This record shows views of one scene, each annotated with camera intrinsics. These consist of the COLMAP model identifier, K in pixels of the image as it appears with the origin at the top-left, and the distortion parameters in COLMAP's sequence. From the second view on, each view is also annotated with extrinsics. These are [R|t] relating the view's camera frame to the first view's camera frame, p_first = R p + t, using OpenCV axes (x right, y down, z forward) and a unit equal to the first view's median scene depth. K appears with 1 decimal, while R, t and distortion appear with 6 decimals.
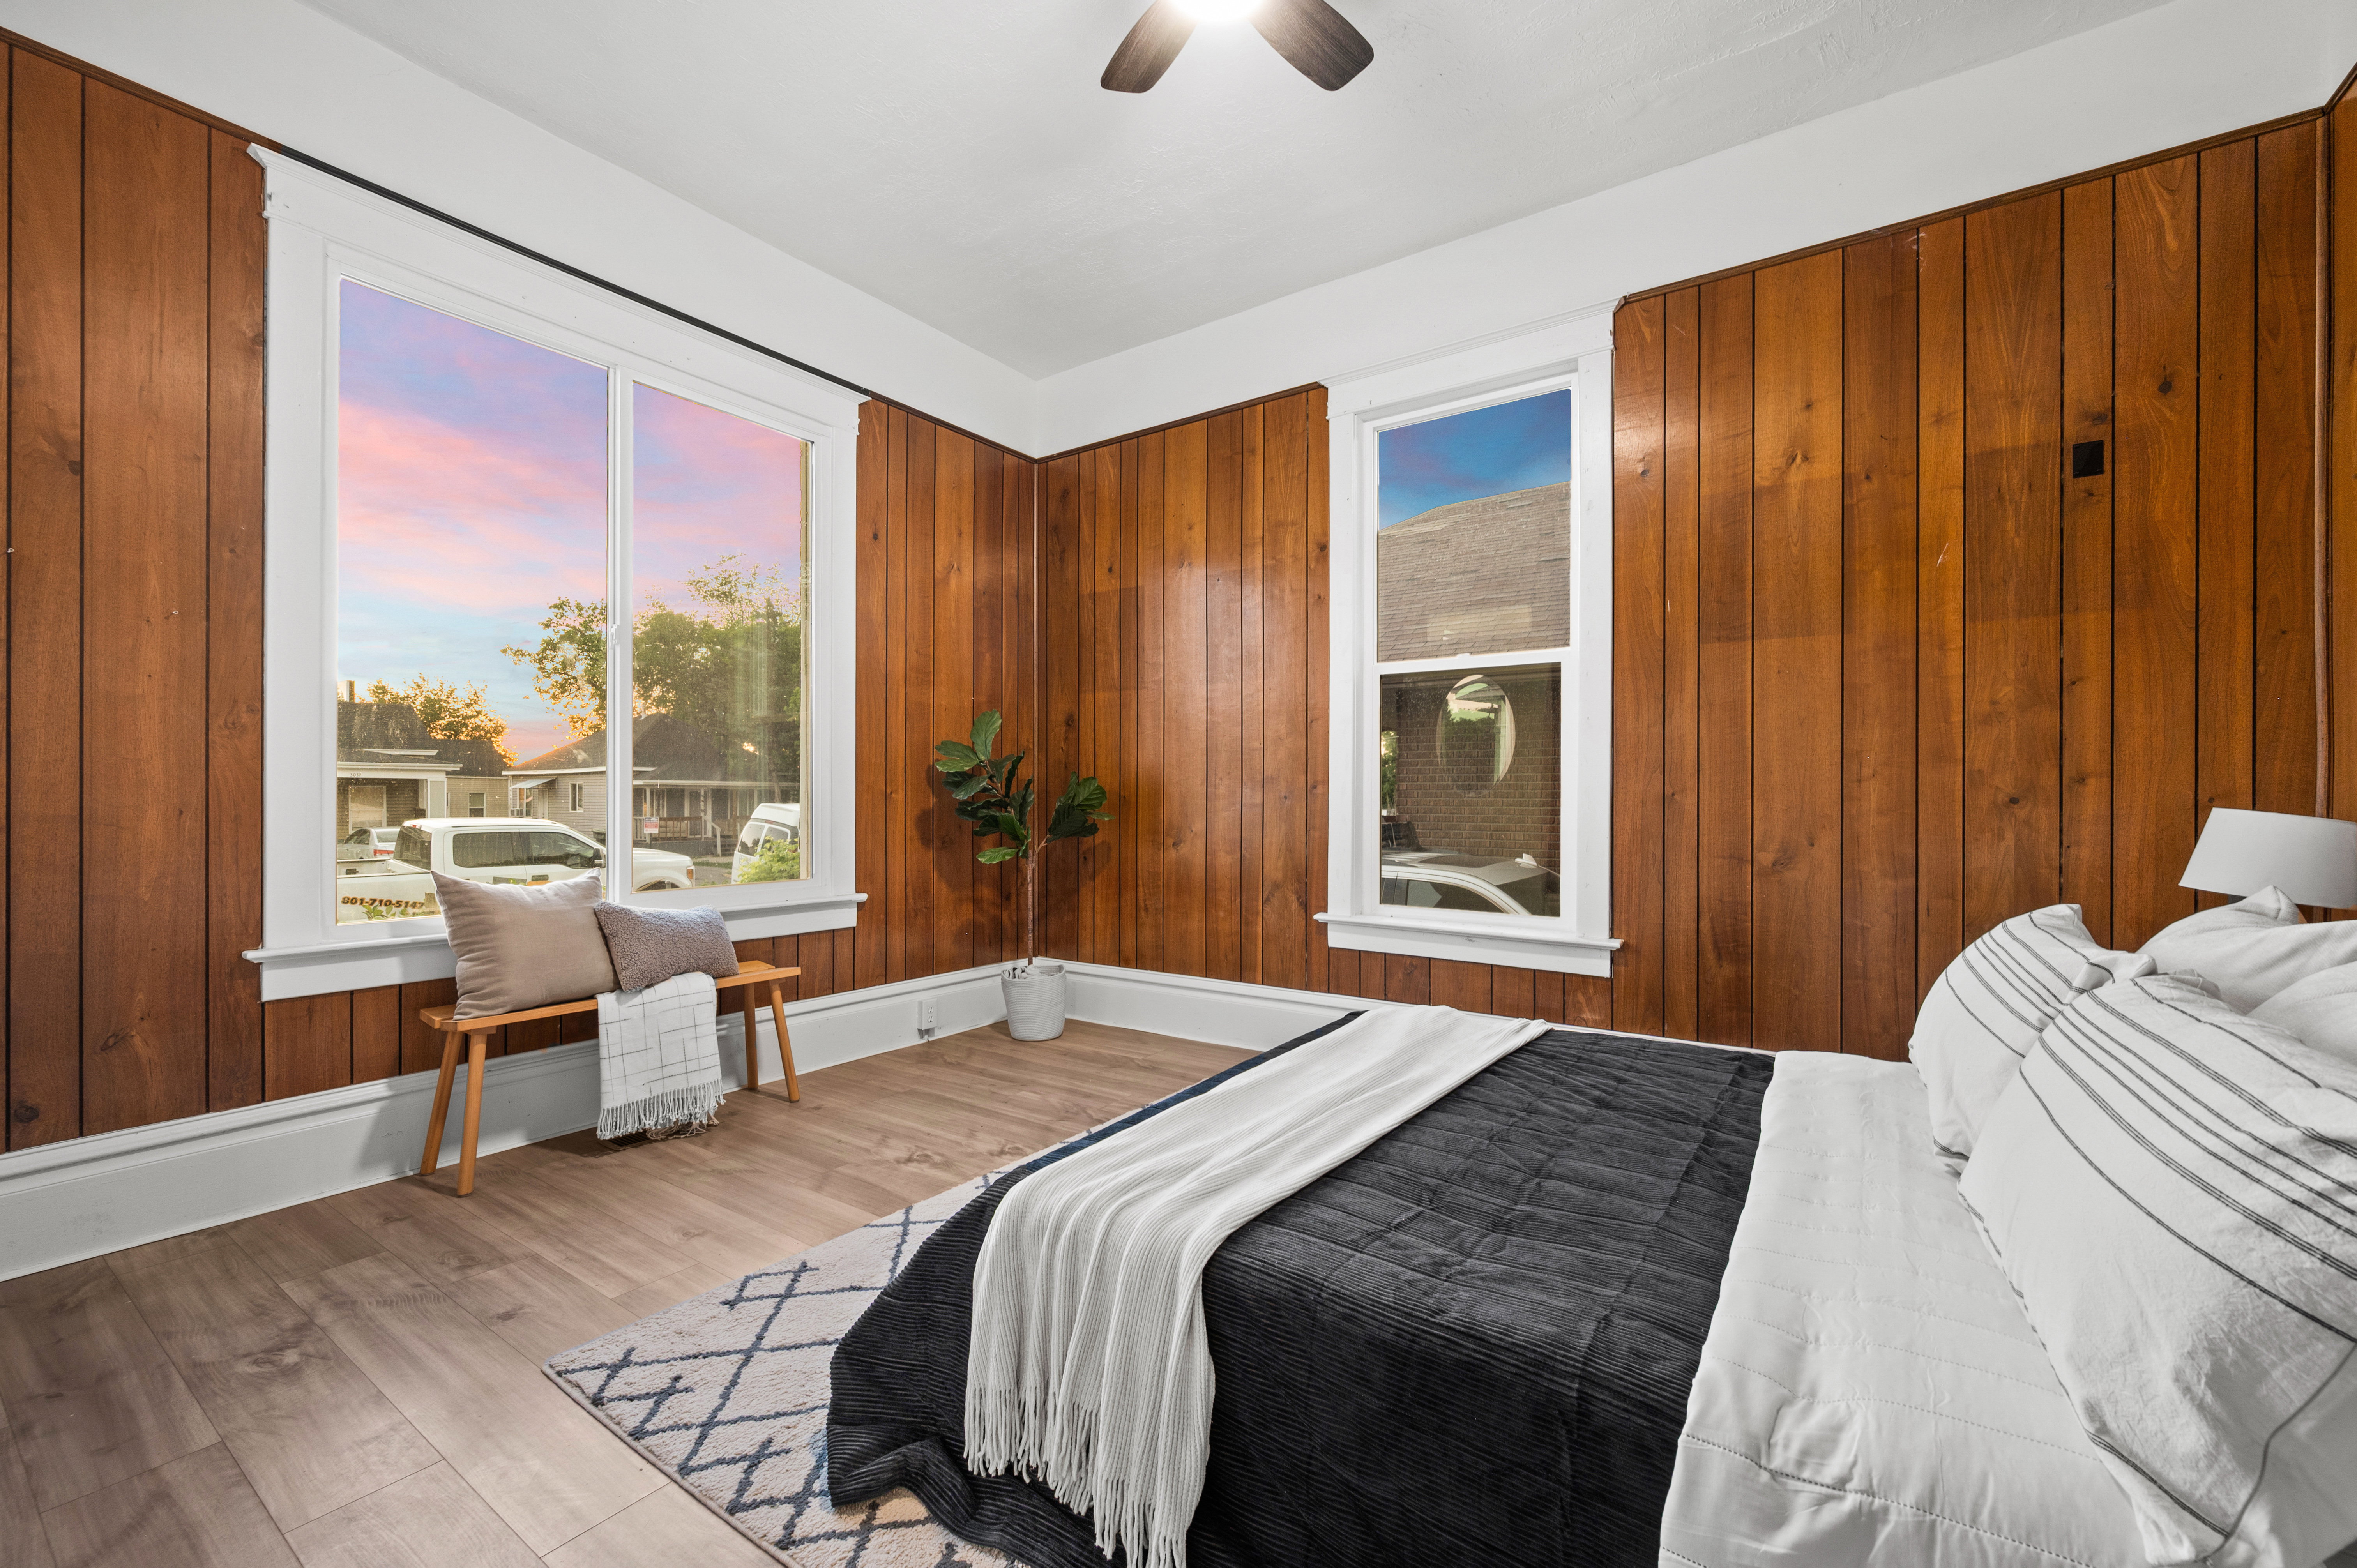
lens RADIAL K [[951.9, 0, 1181.7], [0, 951.9, 794.2], [0, 0, 1]] dist [-0.000593, -0.000102]
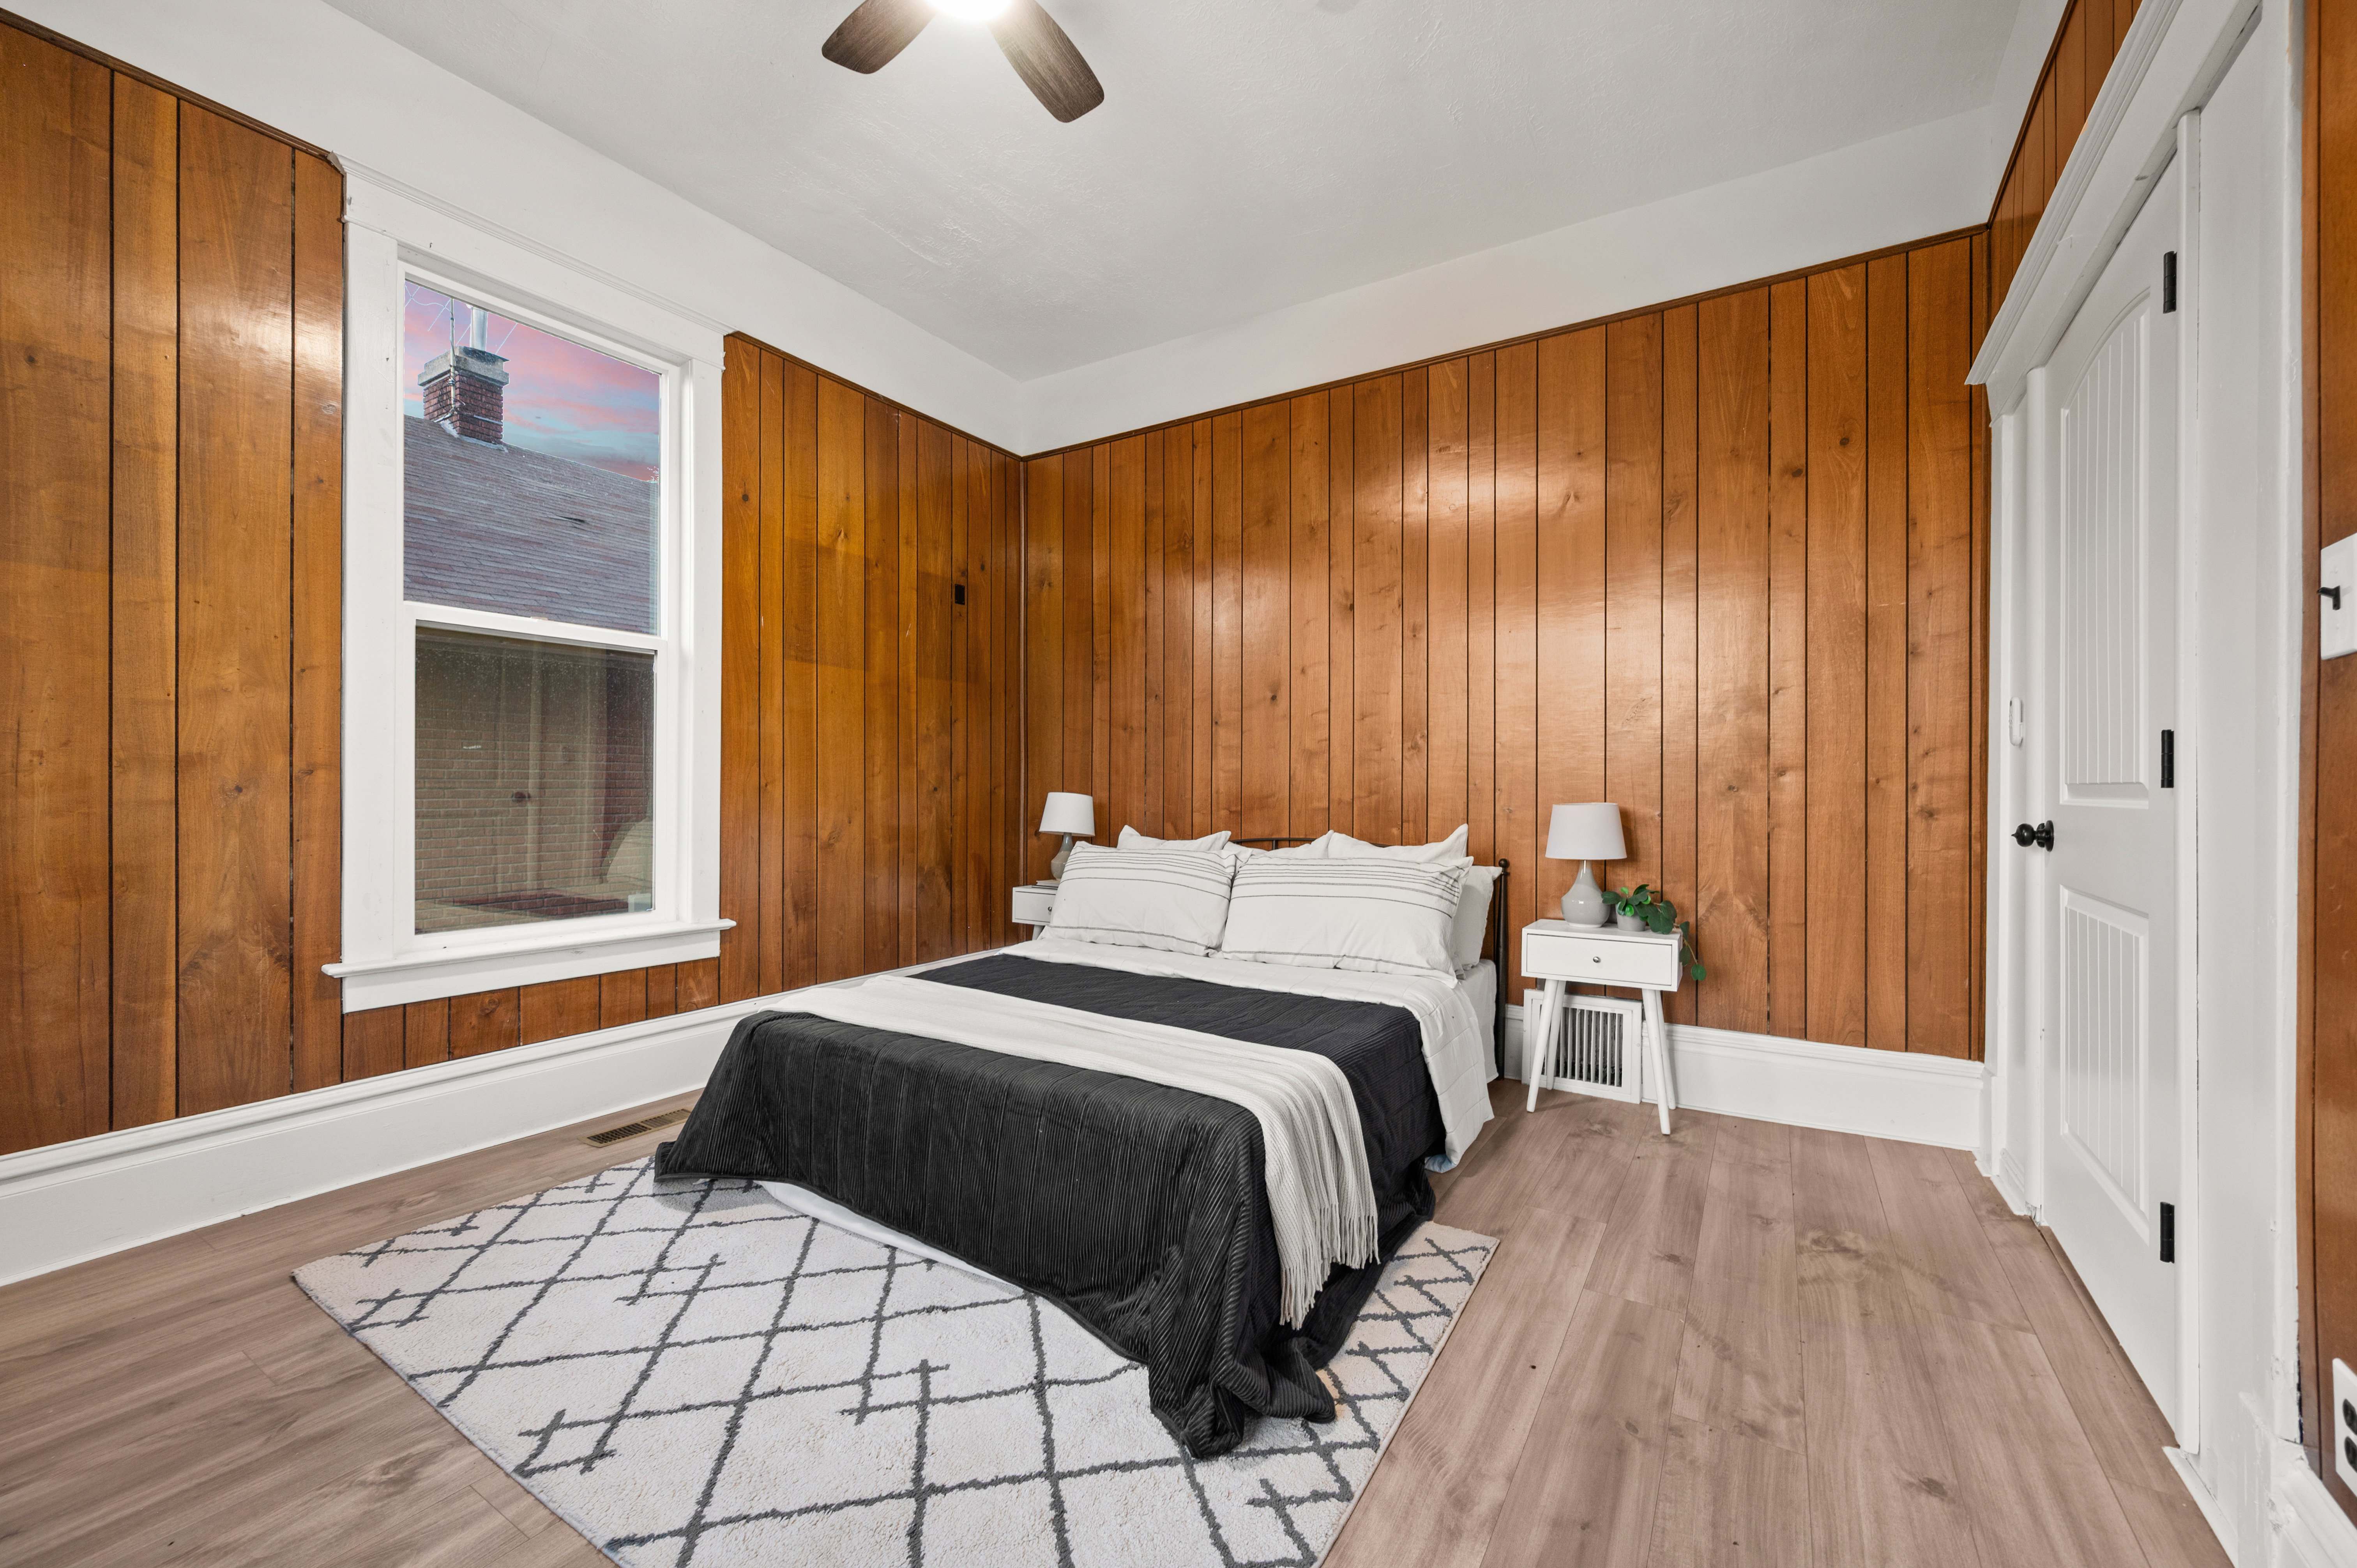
lens RADIAL K [[932.6, 0, 1184.9], [0, 932.6, 795.4], [0, 0, 1]] dist [0.000689, -0.000135]
pose [[-0.043405, -0.011165, 0.998995, -0.664449], [-0.002999, 0.999934, 0.011045, -0.001690], [-0.999053, -0.002517, -0.043435, 0.559794]]
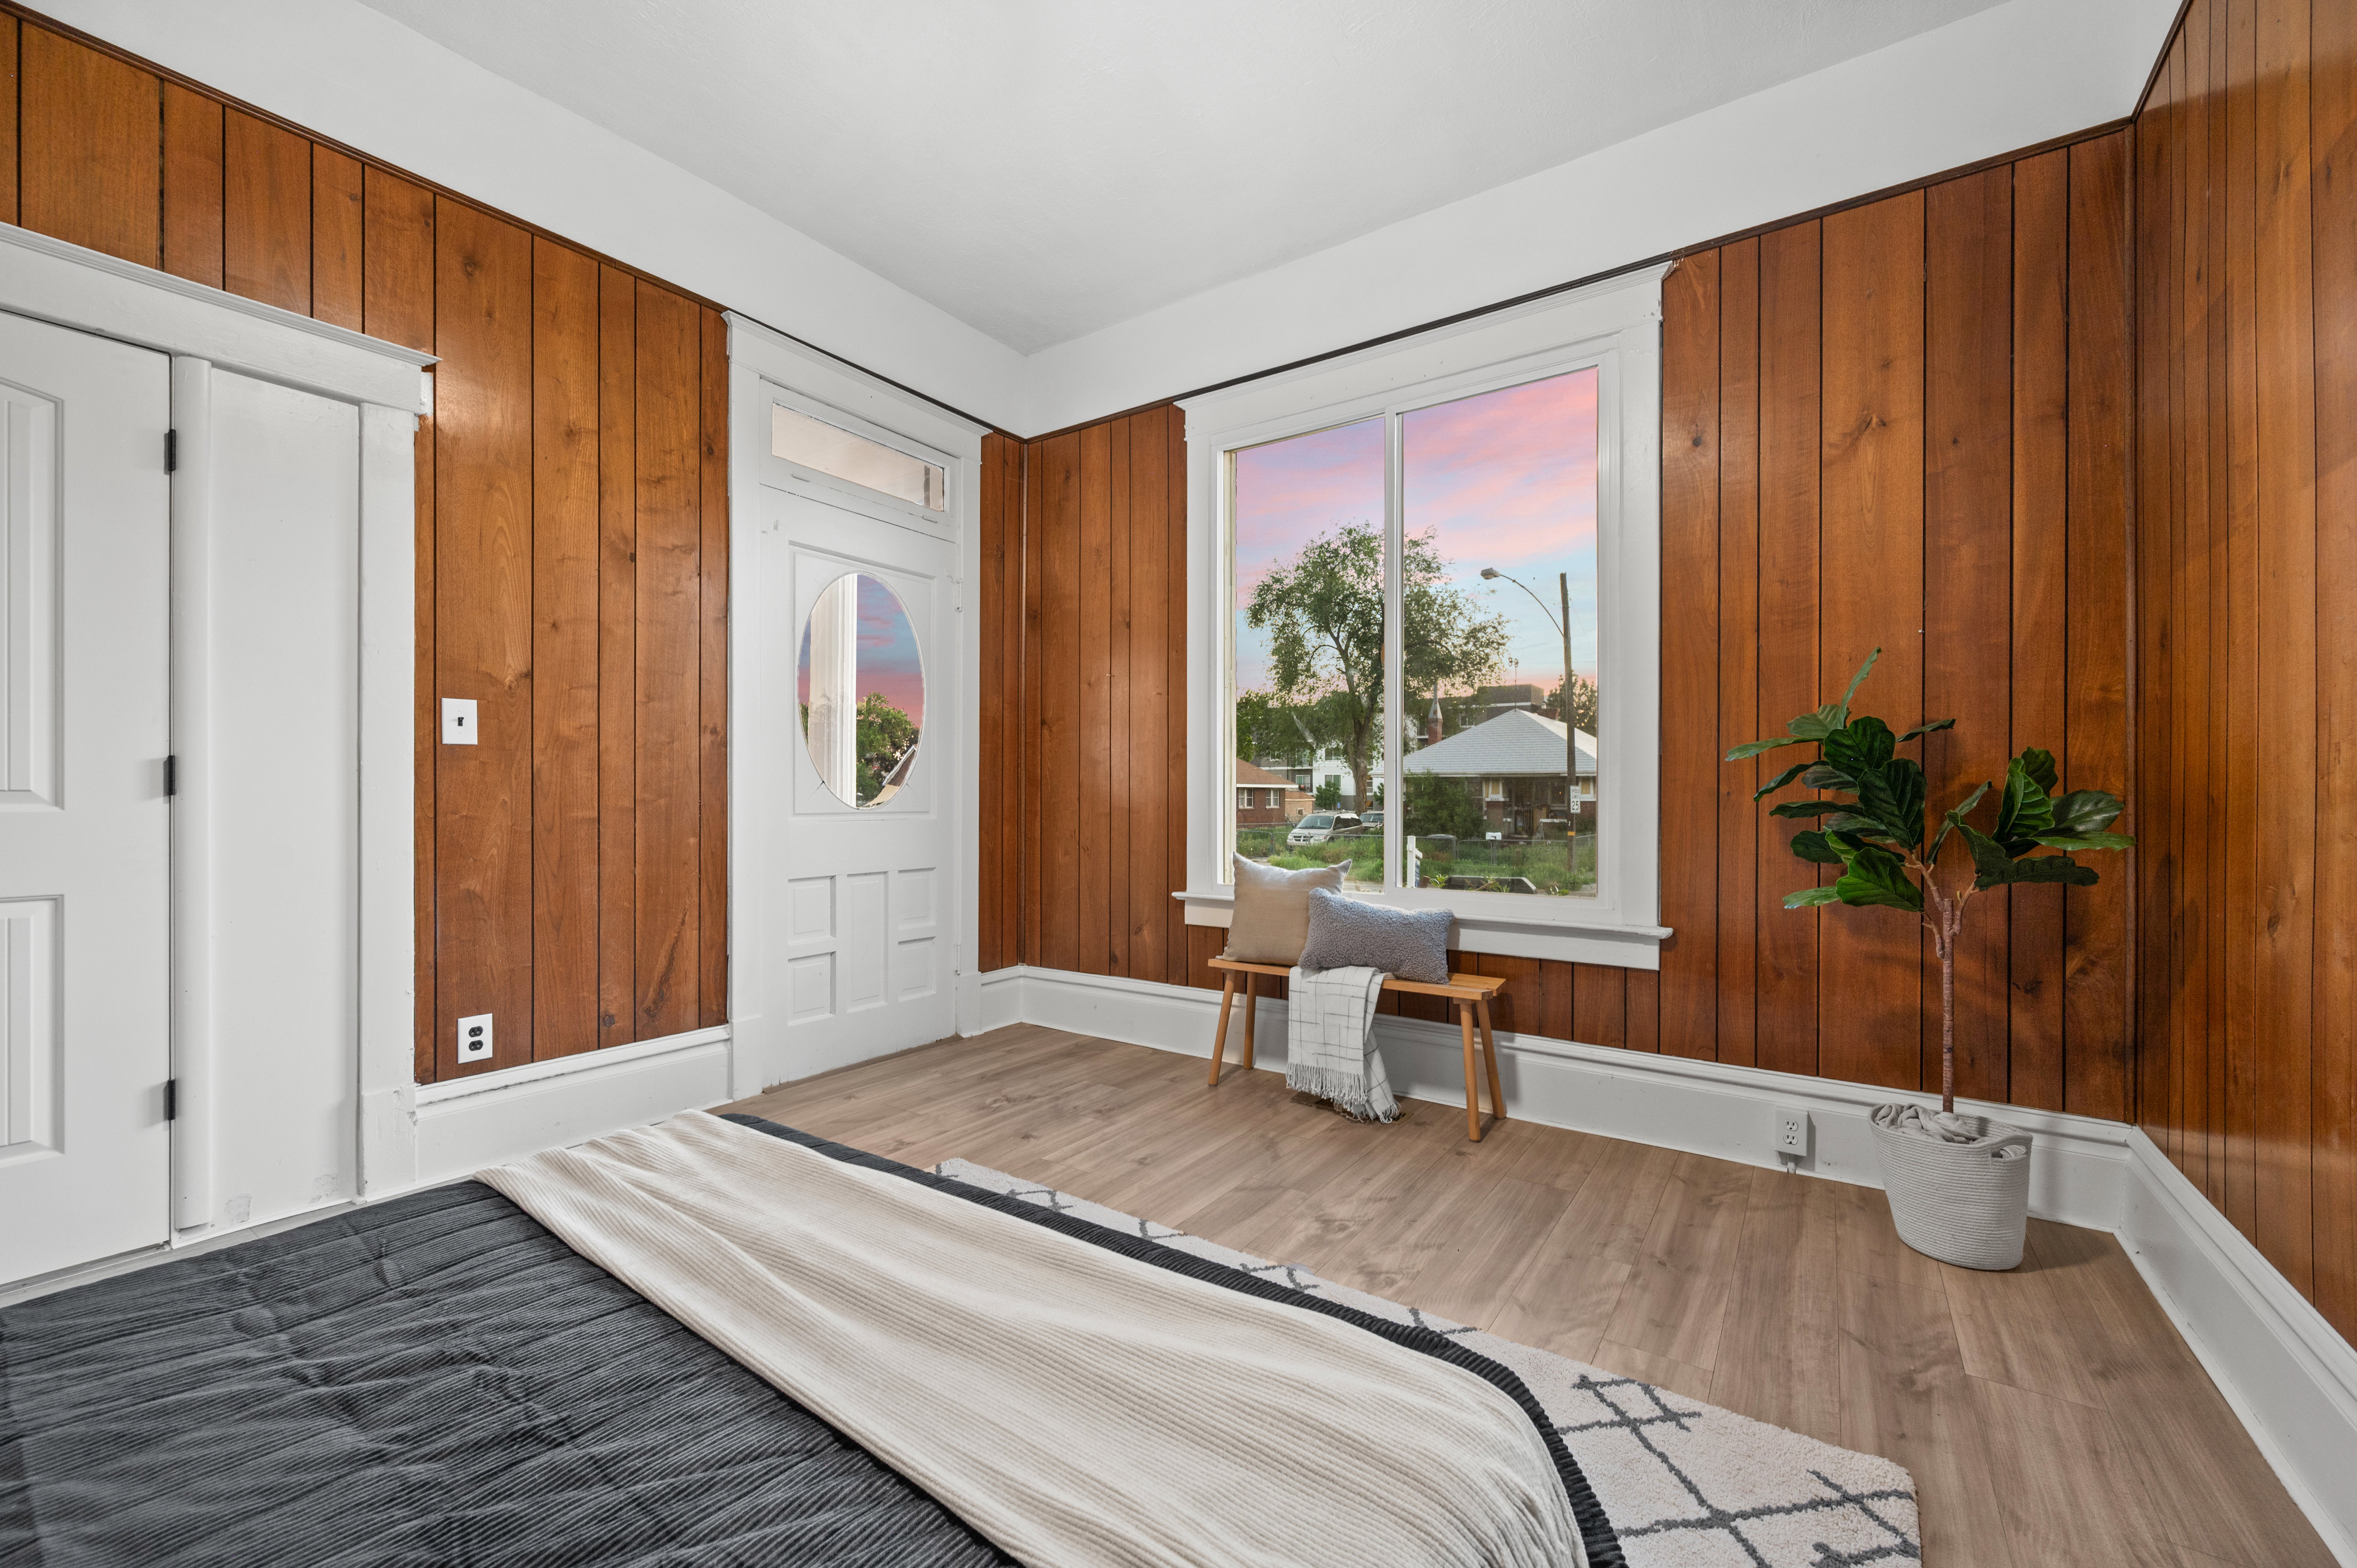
lens RADIAL K [[932.6, 0, 1184.9], [0, 932.6, 795.4], [0, 0, 1]] dist [0.000689, -0.000135]
pose [[0.010540, -0.003691, -0.999938, 0.511185], [0.001026, 0.999993, -0.003680, 0.002686], [0.999944, -0.000987, 0.010543, 0.794629]]
